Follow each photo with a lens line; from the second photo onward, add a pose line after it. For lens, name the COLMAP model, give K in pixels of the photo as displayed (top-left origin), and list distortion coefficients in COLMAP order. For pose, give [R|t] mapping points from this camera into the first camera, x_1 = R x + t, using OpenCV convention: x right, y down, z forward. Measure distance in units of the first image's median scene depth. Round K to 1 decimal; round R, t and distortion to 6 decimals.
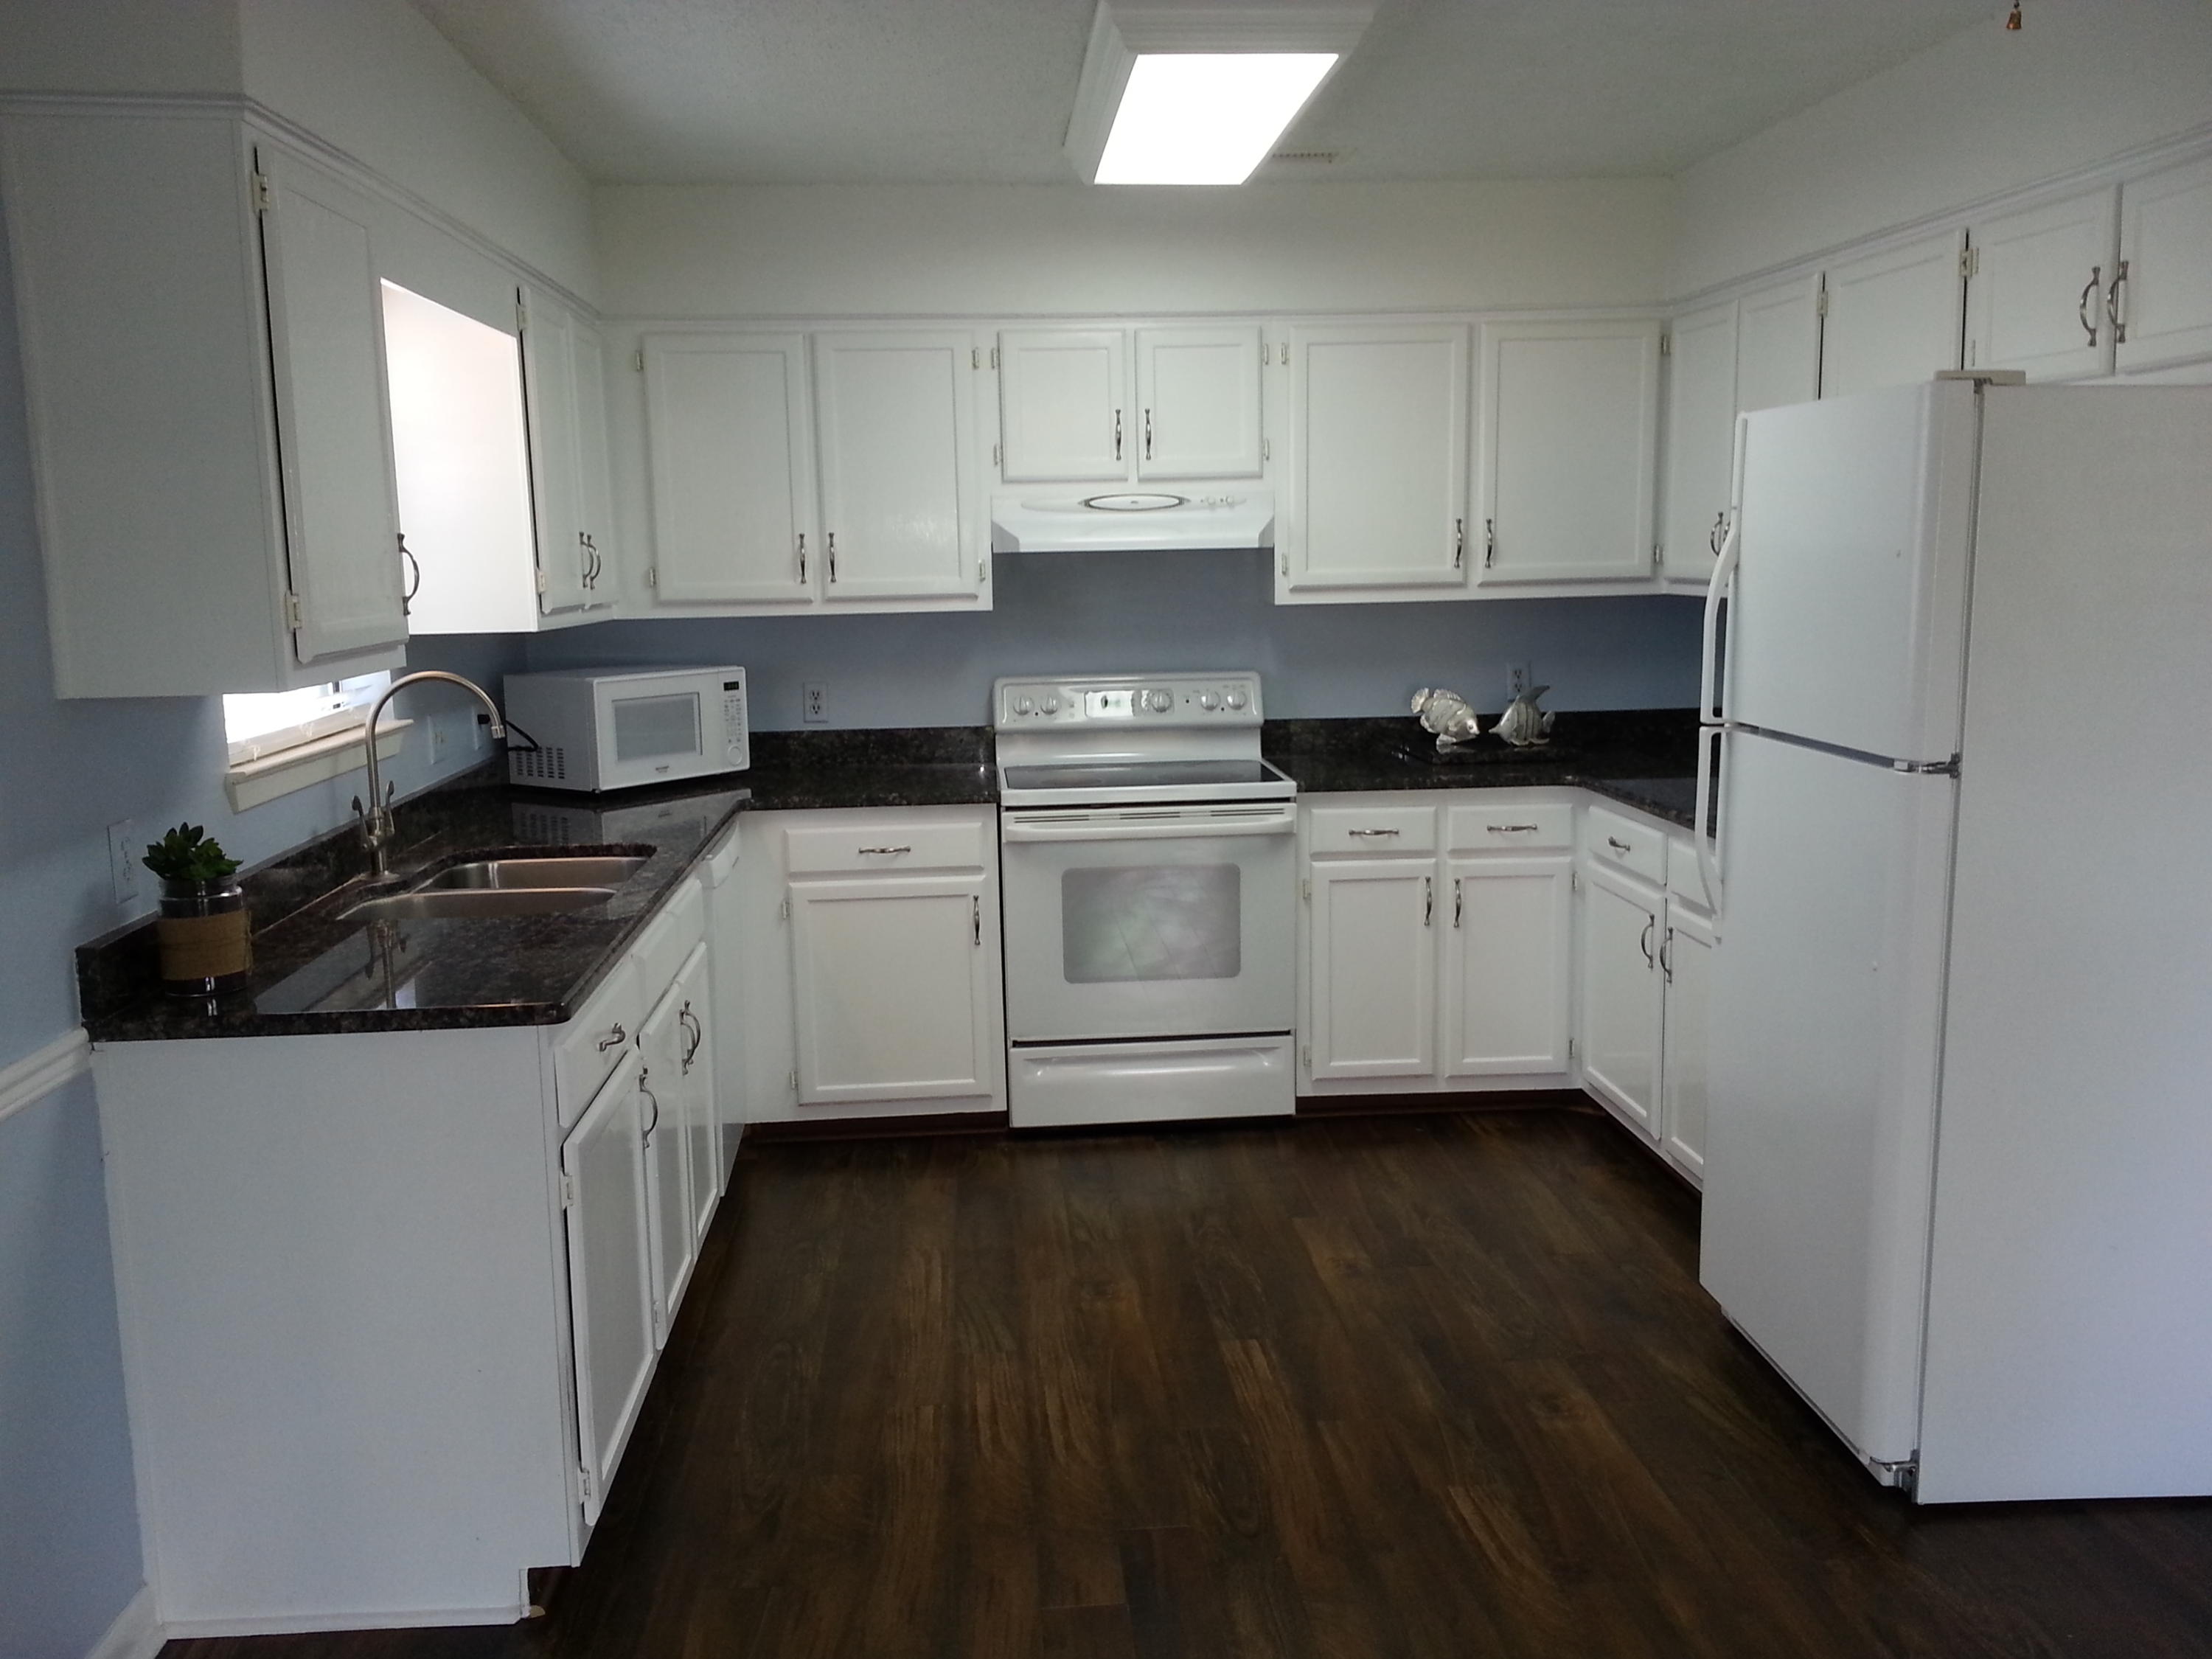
lens RADIAL K [[1839.8, 0, 1101.6], [0, 1839.8, 831.3], [0, 0, 1]] dist [0.047449, -0.037209]
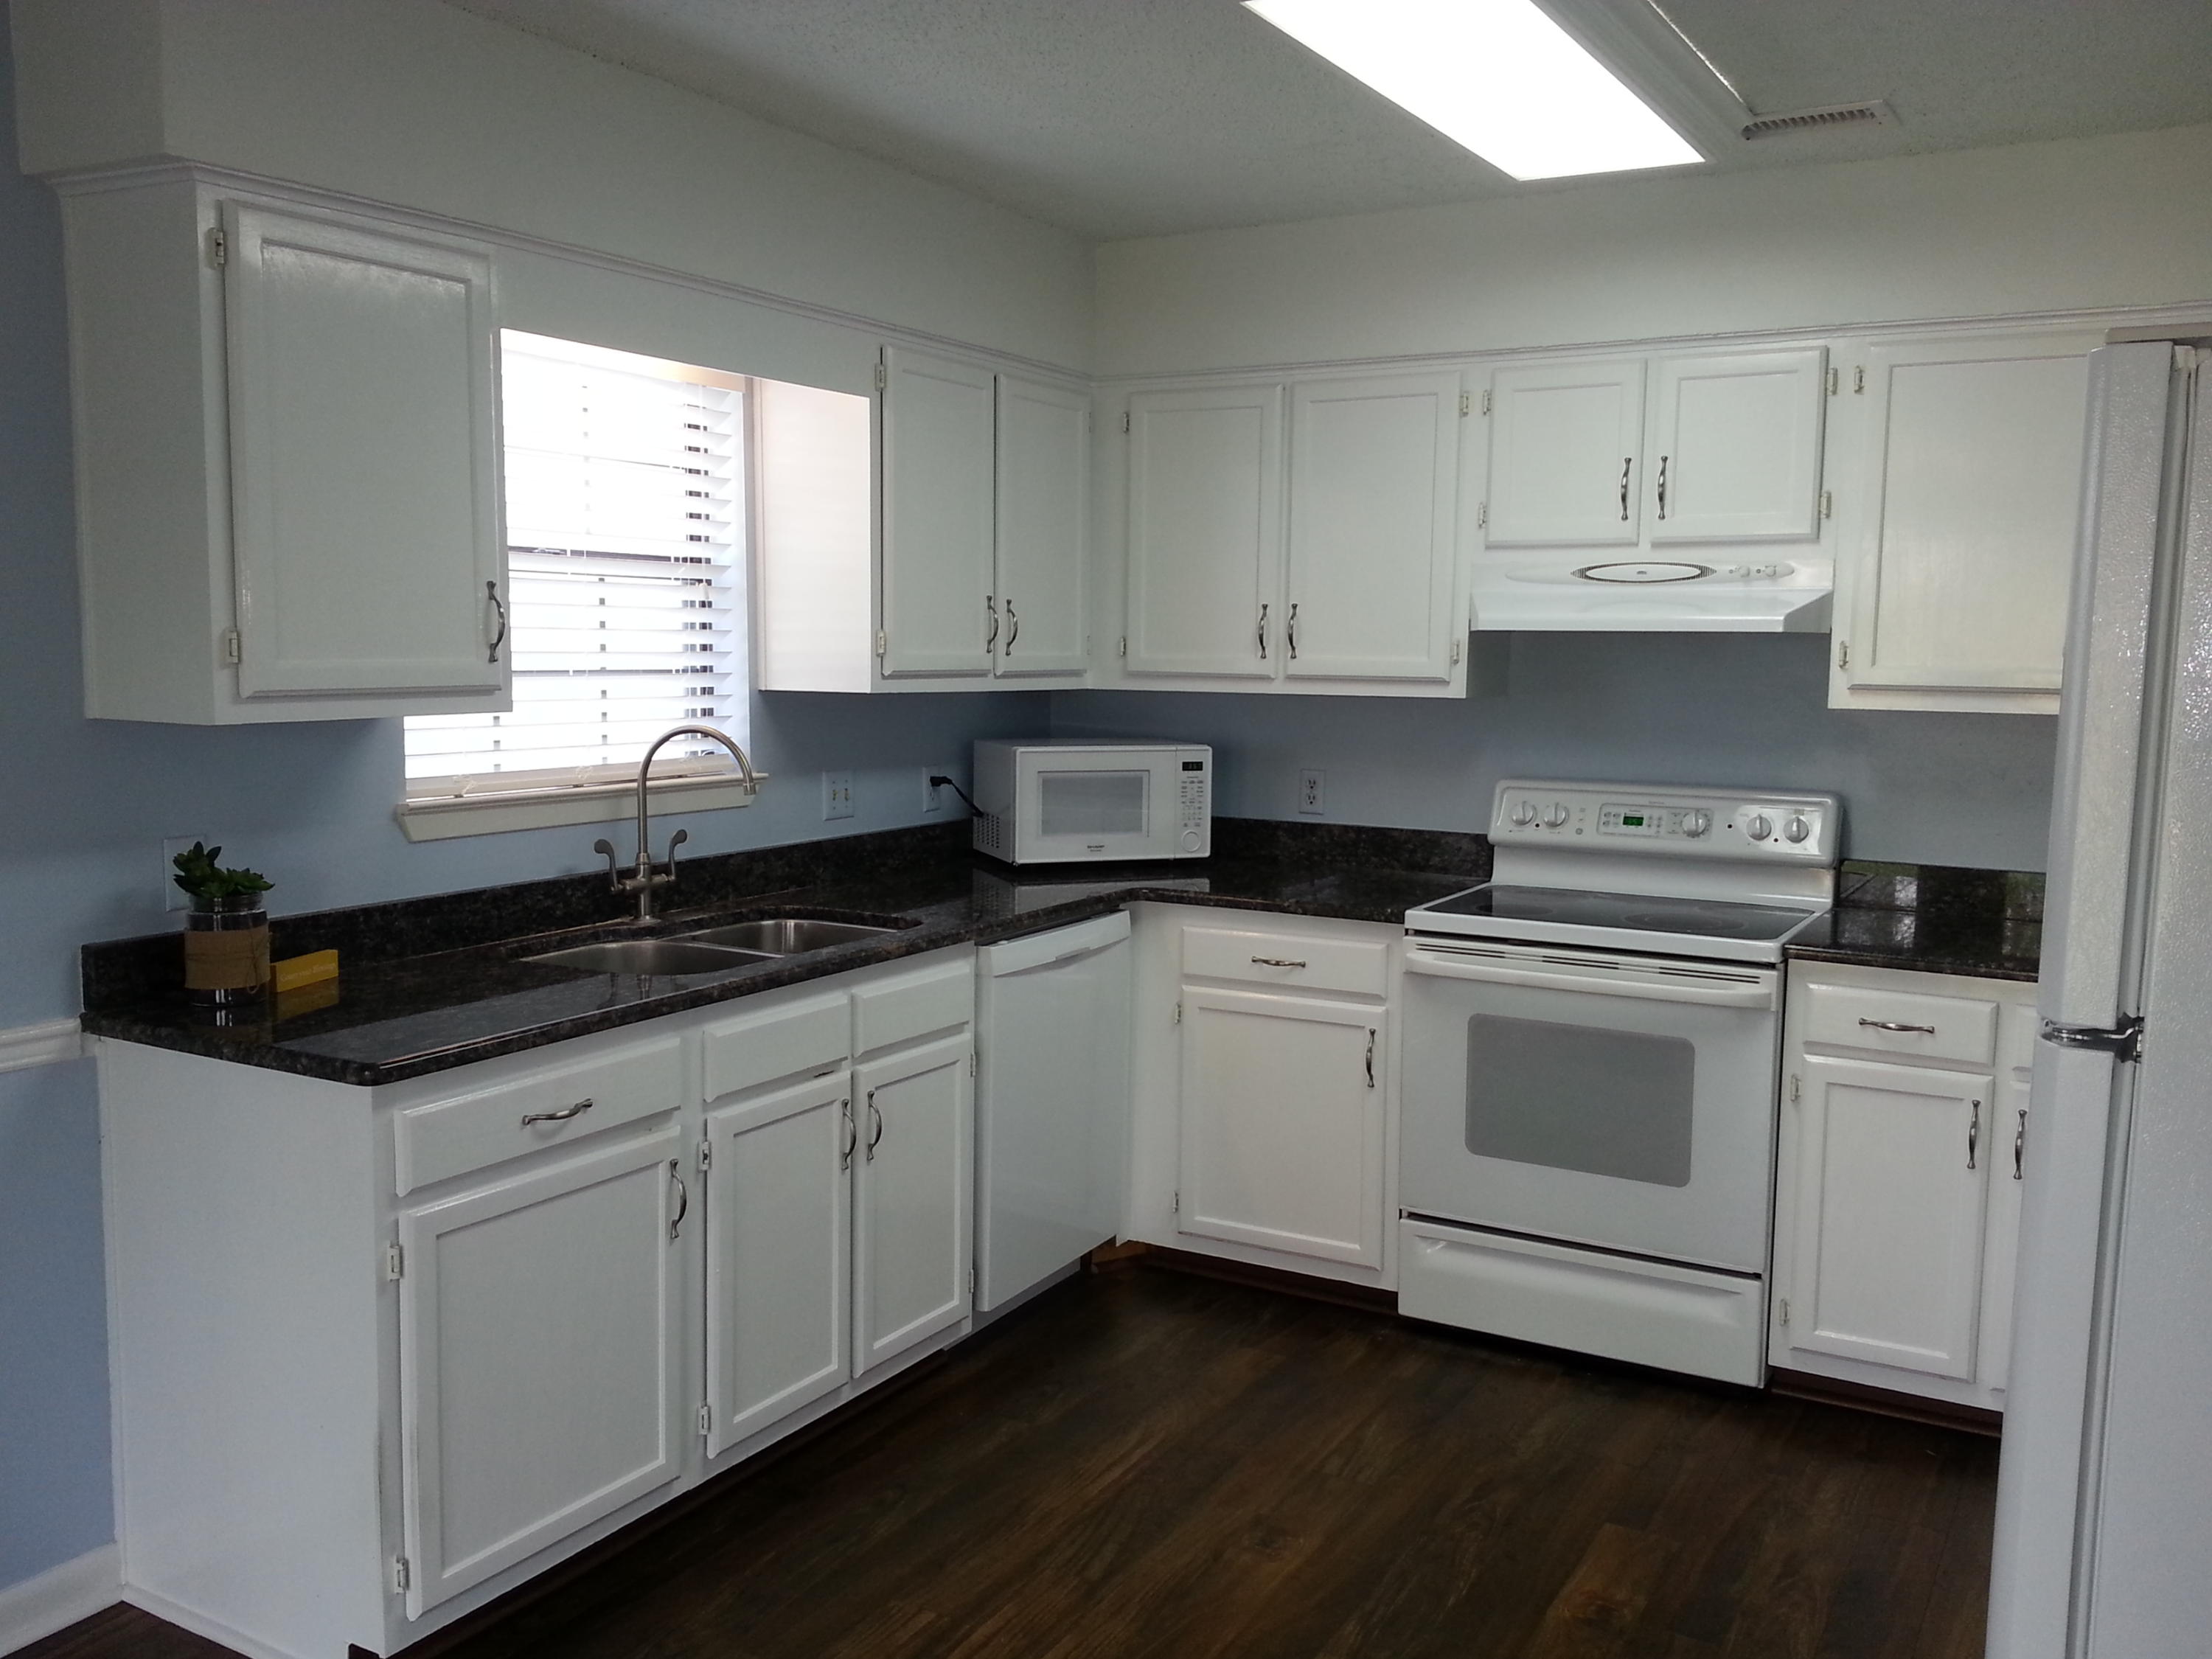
lens RADIAL K [[1839.8, 0, 1106.7], [0, 1839.8, 828.1], [0, 0, 1]] dist [0.047449, -0.037209]
pose [[0.825967, 0.086780, -0.556999, 0.290415], [-0.113806, 0.993405, -0.013989, -0.031074], [0.552111, 0.074944, 0.830395, 0.217143]]
